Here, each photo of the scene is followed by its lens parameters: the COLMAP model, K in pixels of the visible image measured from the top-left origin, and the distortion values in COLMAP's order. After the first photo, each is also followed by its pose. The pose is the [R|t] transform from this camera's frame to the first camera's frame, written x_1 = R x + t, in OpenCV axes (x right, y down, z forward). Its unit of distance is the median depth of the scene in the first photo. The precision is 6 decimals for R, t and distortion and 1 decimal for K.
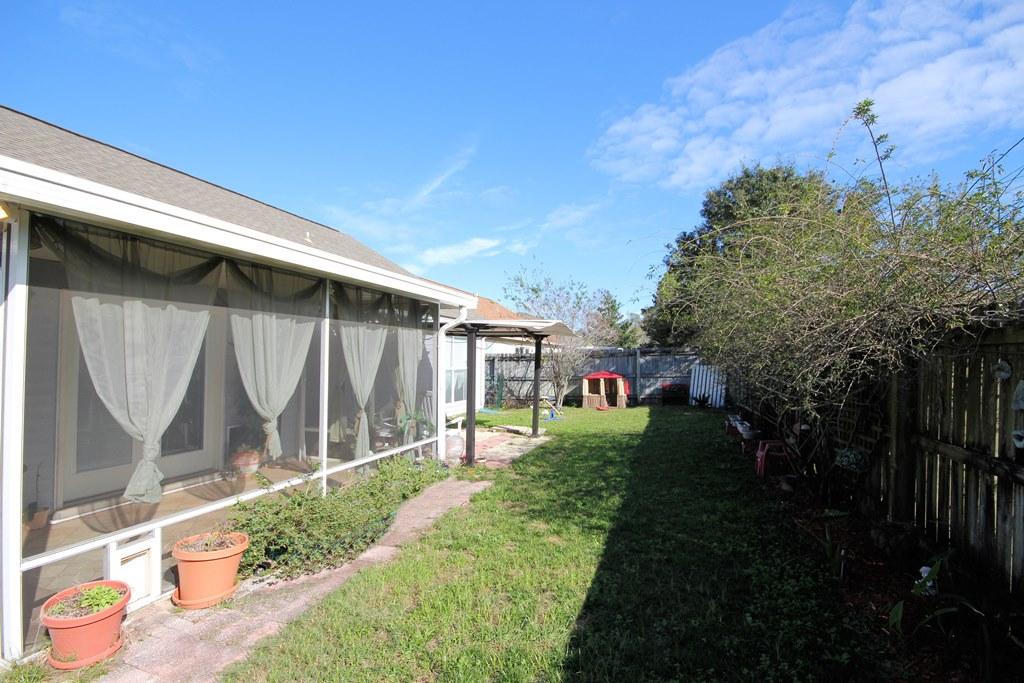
lens RADIAL K [[470.0, 0, 511.8], [0, 470.0, 346.9], [0, 0, 1]] dist [-0.004462, -0.004562]
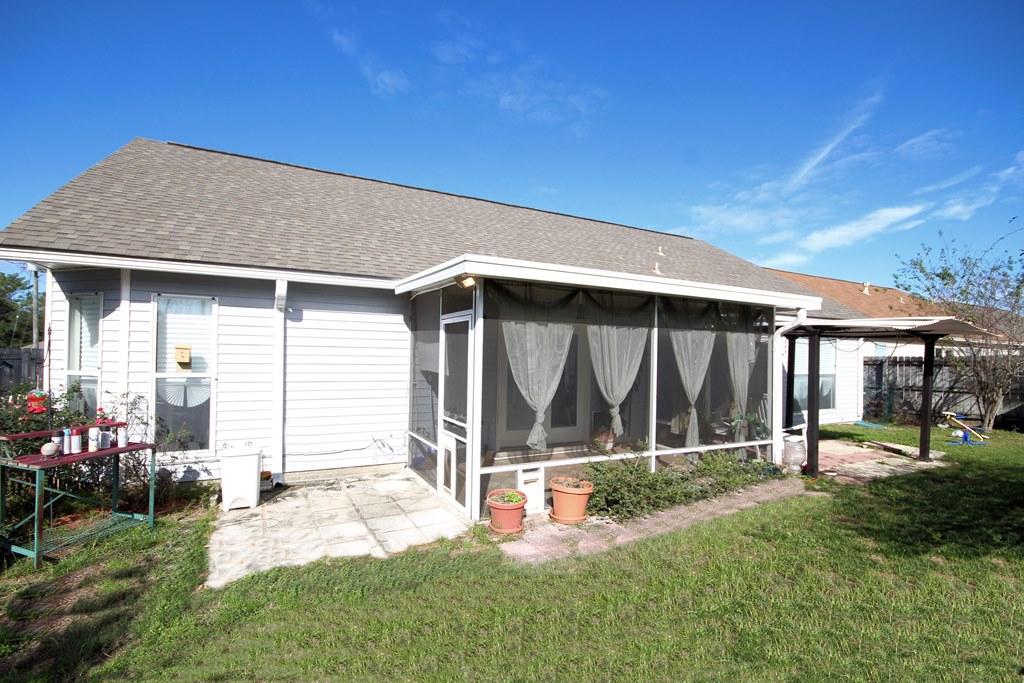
lens RADIAL K [[470.0, 0, 504.3], [0, 470.0, 351.3], [0, 0, 1]] dist [-0.004462, -0.004562]
pose [[0.720924, 0.002938, -0.693008, 0.139681], [0.003028, 0.999968, 0.007389, -0.007434], [0.693007, -0.007425, 0.720892, -0.128521]]
